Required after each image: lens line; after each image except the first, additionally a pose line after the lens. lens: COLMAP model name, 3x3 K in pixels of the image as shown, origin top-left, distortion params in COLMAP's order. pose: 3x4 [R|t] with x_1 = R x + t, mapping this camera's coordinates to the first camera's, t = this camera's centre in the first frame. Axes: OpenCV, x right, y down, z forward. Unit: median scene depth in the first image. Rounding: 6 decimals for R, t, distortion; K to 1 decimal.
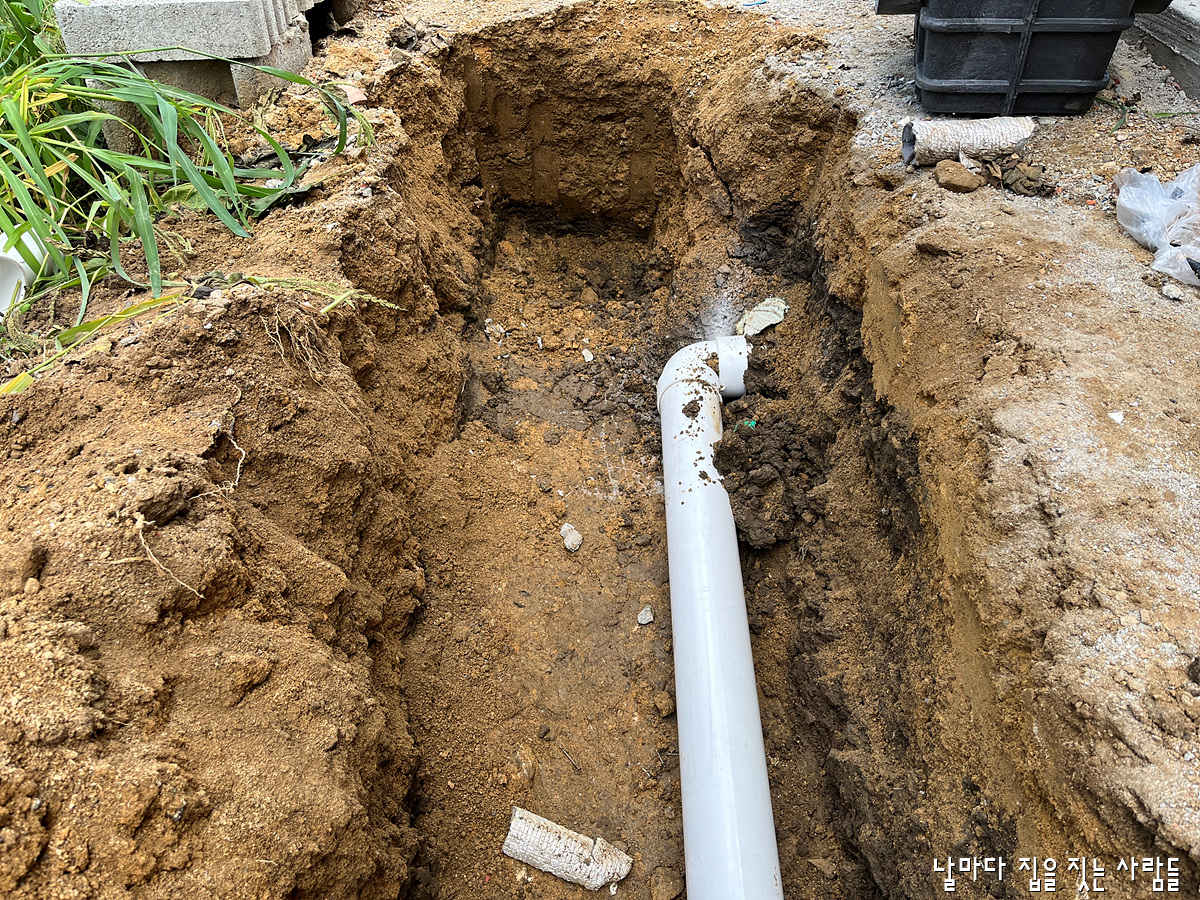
lens RADIAL K [[904.2, 0, 600.0], [0, 904.2, 450.0], [0, 0, 1]] dist [0.066254, -0.080522]
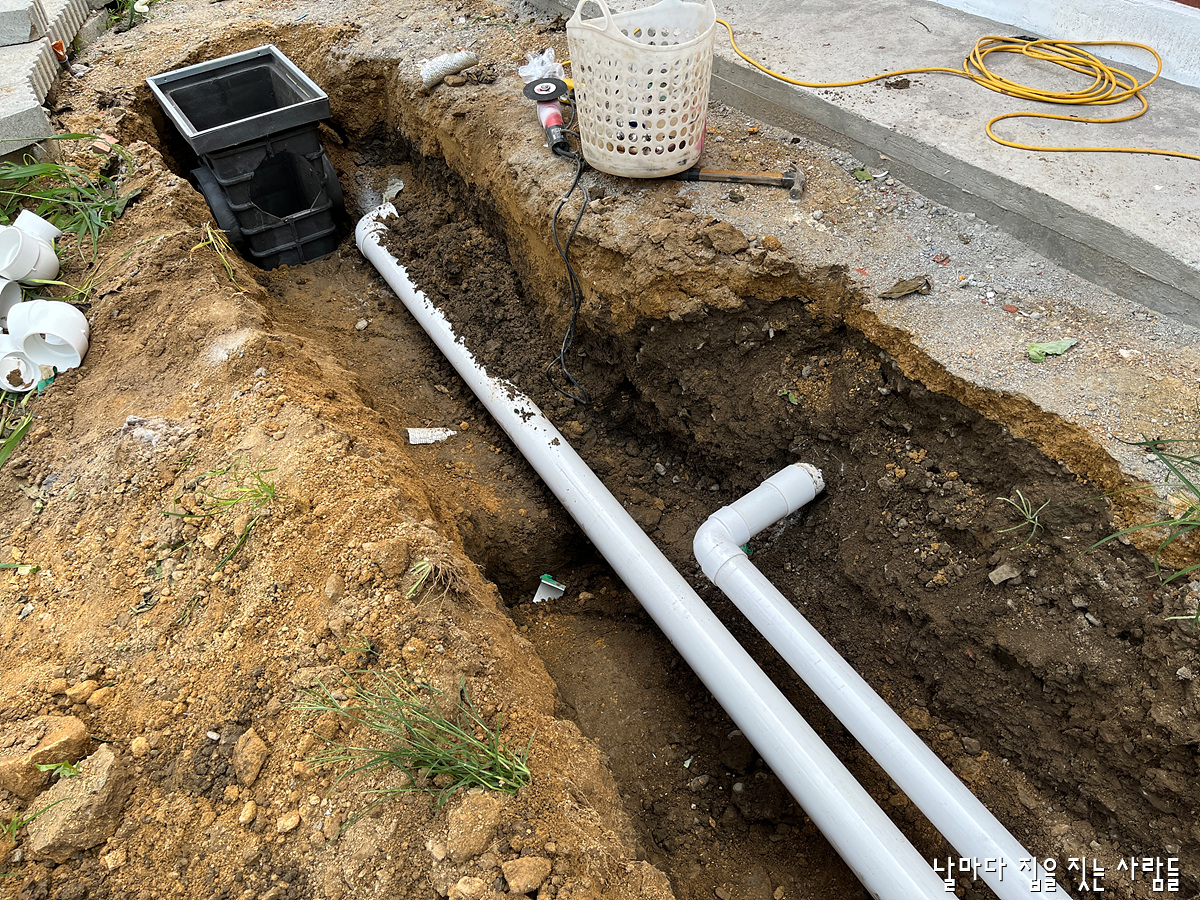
lens RADIAL K [[904.2, 0, 600.0], [0, 904.2, 450.0], [0, 0, 1]] dist [0.066254, -0.080522]
pose [[0.832411, -0.435972, 0.342084, -0.368681], [0.417938, 0.899259, 0.129079, 0.292444], [-0.363897, 0.035523, 0.930762, -0.914715]]
